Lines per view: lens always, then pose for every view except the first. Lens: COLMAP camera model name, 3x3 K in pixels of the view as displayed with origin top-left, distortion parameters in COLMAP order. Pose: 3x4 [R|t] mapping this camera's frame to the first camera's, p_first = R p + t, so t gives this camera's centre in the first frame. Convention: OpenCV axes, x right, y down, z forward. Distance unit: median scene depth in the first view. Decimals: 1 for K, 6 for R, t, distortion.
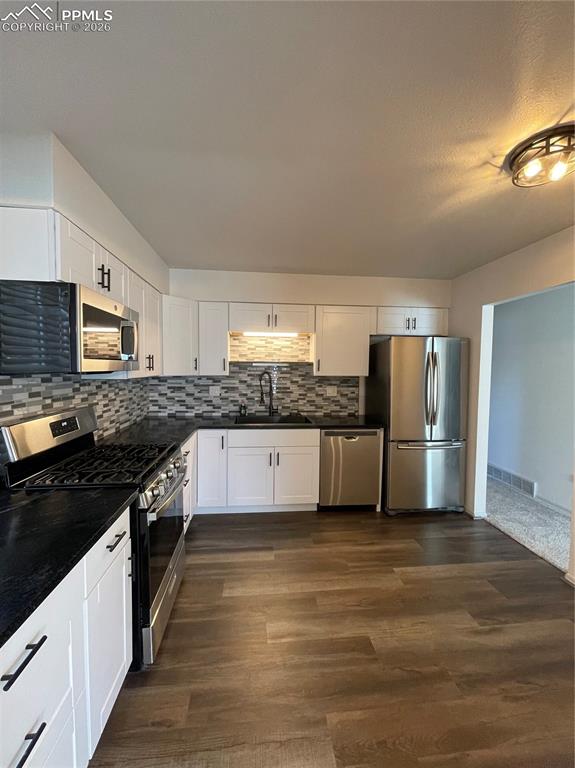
lens RADIAL K [[308.9, 0, 283.7], [0, 308.9, 384.4], [0, 0, 1]] dist [-0.001328, -0.001173]
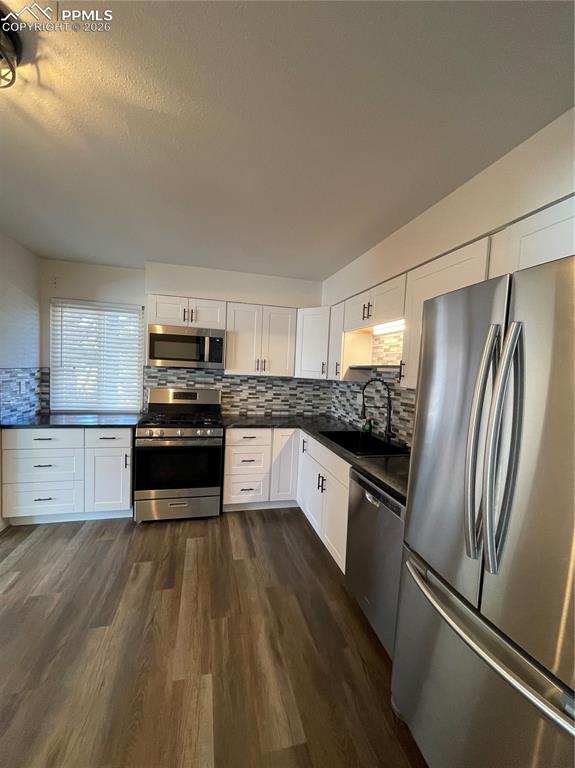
lens RADIAL K [[308.9, 0, 284.3], [0, 308.9, 384.2], [0, 0, 1]] dist [-0.001328, -0.001173]
pose [[0.152065, 0.048122, -0.987198, 0.840415], [-0.097971, 0.994629, 0.033393, -0.040236], [0.983503, 0.091639, 0.155963, 0.844583]]
